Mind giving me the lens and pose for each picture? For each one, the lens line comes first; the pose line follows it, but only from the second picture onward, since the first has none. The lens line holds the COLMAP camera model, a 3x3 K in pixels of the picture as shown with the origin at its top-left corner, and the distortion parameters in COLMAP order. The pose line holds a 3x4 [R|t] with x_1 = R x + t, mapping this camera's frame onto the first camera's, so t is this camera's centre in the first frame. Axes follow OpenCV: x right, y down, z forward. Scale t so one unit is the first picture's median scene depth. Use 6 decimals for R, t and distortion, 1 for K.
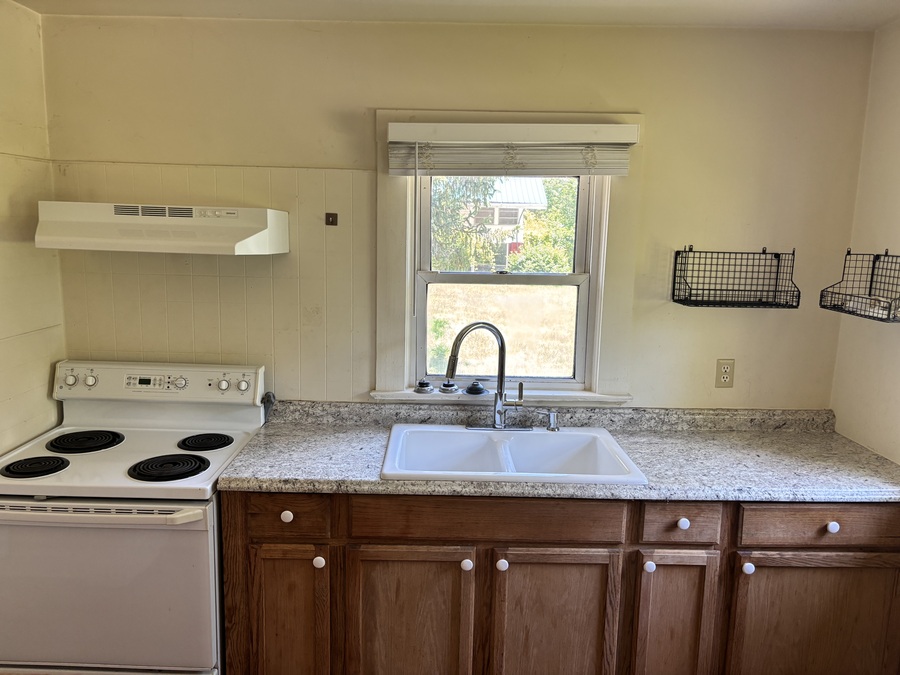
lens RADIAL K [[678.2, 0, 445.8], [0, 678.2, 334.2], [0, 0, 1]] dist [0.055903, -0.060735]
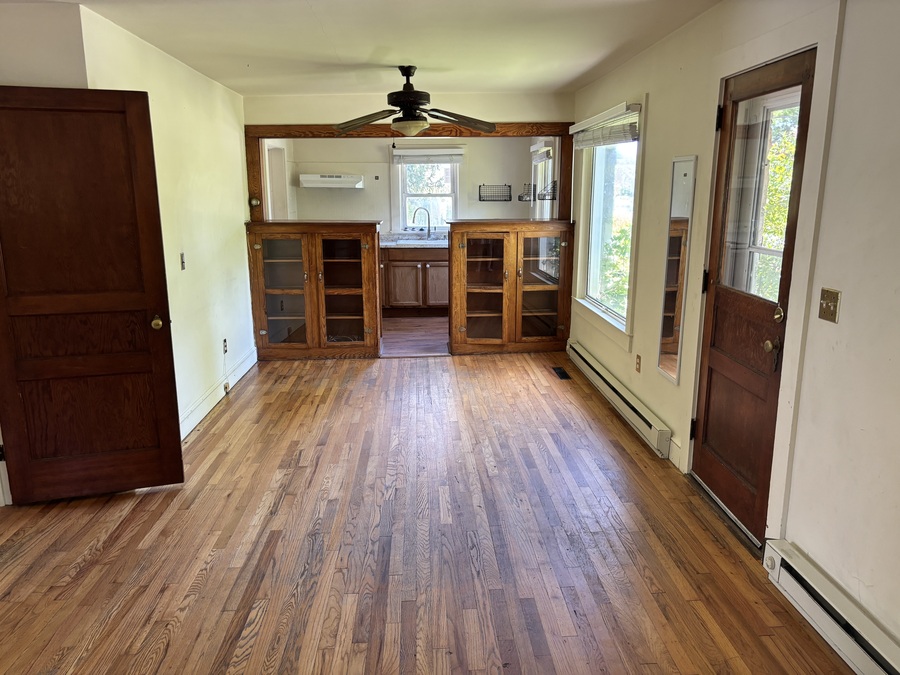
lens RADIAL K [[678.2, 0, 453.4], [0, 678.2, 342.7], [0, 0, 1]] dist [0.055903, -0.060735]
pose [[0.998476, -0.032861, 0.044334, 0.034742], [0.029789, 0.997223, 0.068251, 0.442293], [-0.046454, -0.066826, 0.996683, -2.524803]]
